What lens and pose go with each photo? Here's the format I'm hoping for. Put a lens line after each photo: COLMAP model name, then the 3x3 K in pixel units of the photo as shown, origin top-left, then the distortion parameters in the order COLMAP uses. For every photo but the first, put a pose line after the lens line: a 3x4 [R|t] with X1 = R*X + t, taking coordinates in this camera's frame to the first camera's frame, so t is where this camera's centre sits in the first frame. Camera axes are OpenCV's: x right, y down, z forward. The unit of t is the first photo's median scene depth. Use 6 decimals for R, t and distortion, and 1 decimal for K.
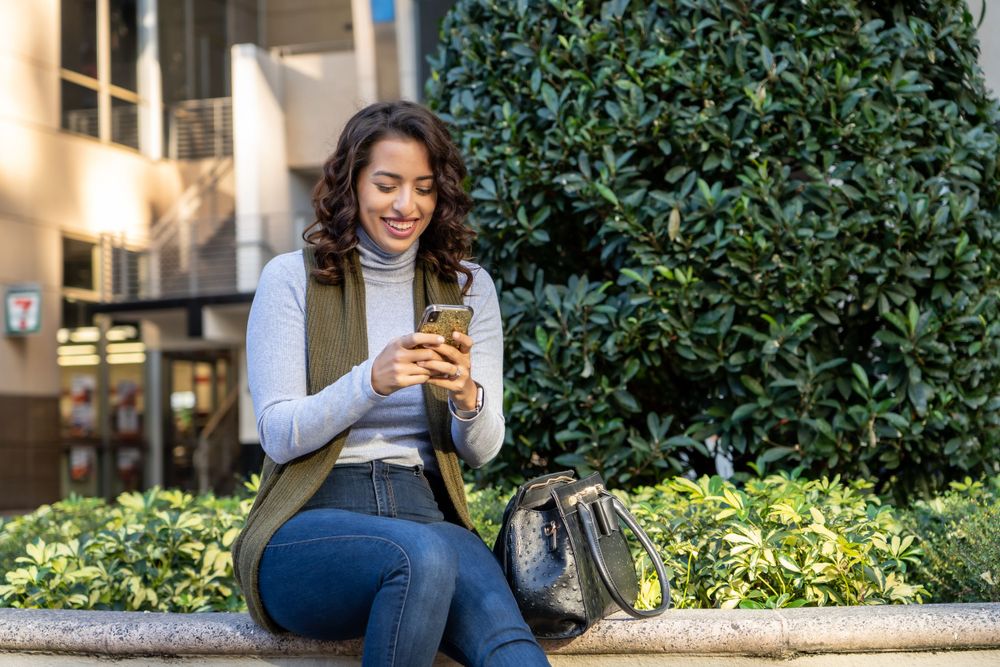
lens RADIAL K [[2086.0, 0, 500.0], [0, 2086.0, 333.5], [0, 0, 1]] dist [0.052081, 0.172178]
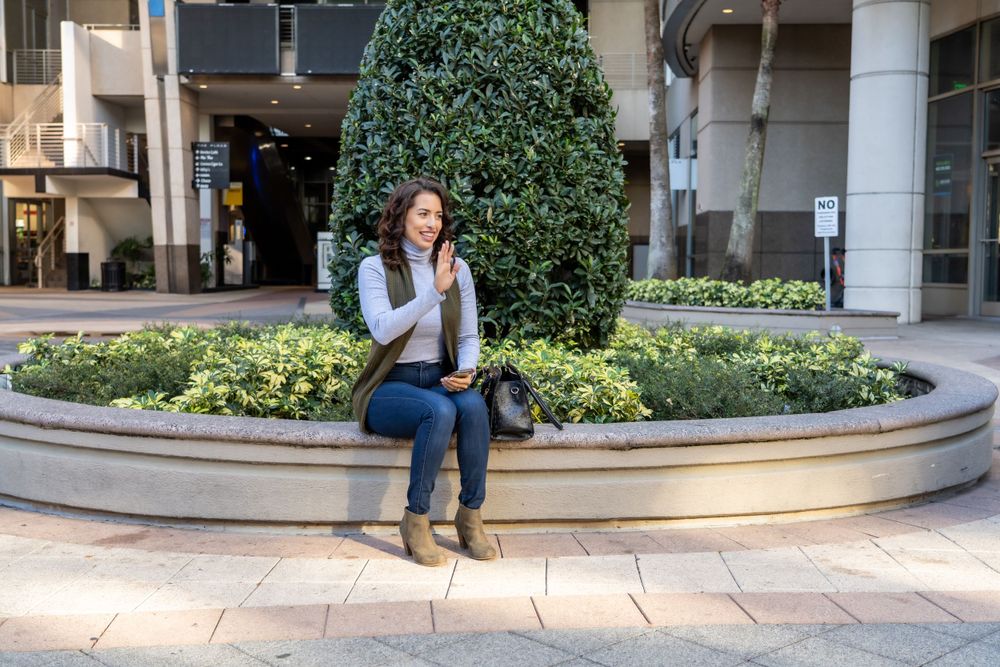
lens RADIAL K [[1119.2, 0, 500.0], [0, 1119.2, 333.5], [0, 0, 1]] dist [-0.005316, 0.011606]
pose [[0.960762, 0.017468, 0.276824, -0.205049], [-0.051914, 0.991703, 0.117599, -0.064906], [-0.272473, -0.127355, 0.953698, -0.063959]]
